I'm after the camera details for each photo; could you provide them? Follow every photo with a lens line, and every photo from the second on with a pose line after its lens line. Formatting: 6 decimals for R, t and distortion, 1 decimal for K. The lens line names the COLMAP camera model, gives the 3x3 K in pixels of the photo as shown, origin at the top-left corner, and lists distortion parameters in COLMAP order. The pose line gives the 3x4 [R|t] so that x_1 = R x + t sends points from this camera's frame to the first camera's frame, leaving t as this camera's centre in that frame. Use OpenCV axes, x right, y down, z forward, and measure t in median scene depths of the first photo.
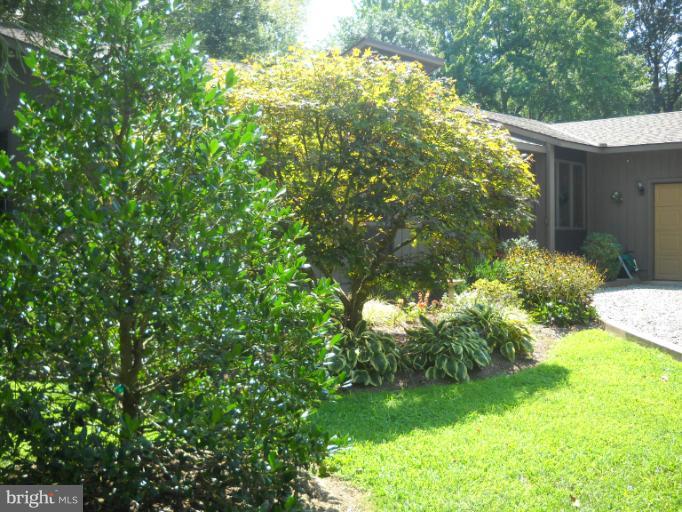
lens RADIAL K [[792.7, 0, 341.0], [0, 792.7, 256.0], [0, 0, 1]] dist [-0.257491, 0.213869]
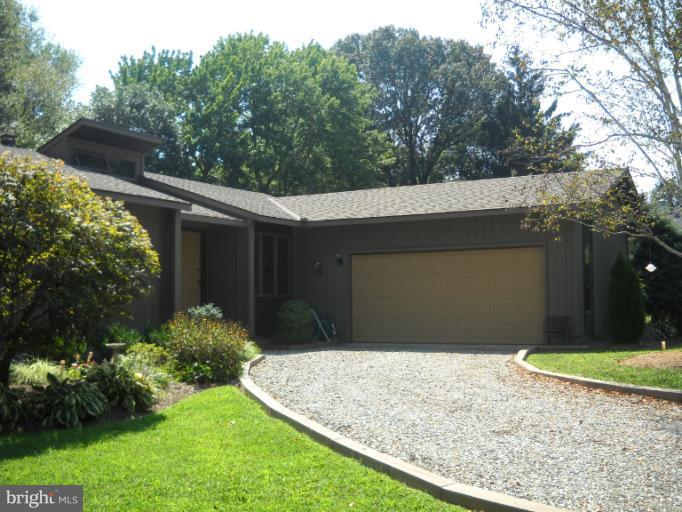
lens RADIAL K [[792.7, 0, 341.0], [0, 792.7, 256.0], [0, 0, 1]] dist [-0.257491, 0.213869]
pose [[0.963041, 0.011956, 0.269088, 0.089219], [0.010017, 0.996733, -0.080138, -0.001511], [-0.269167, 0.079872, 0.959776, -0.094366]]
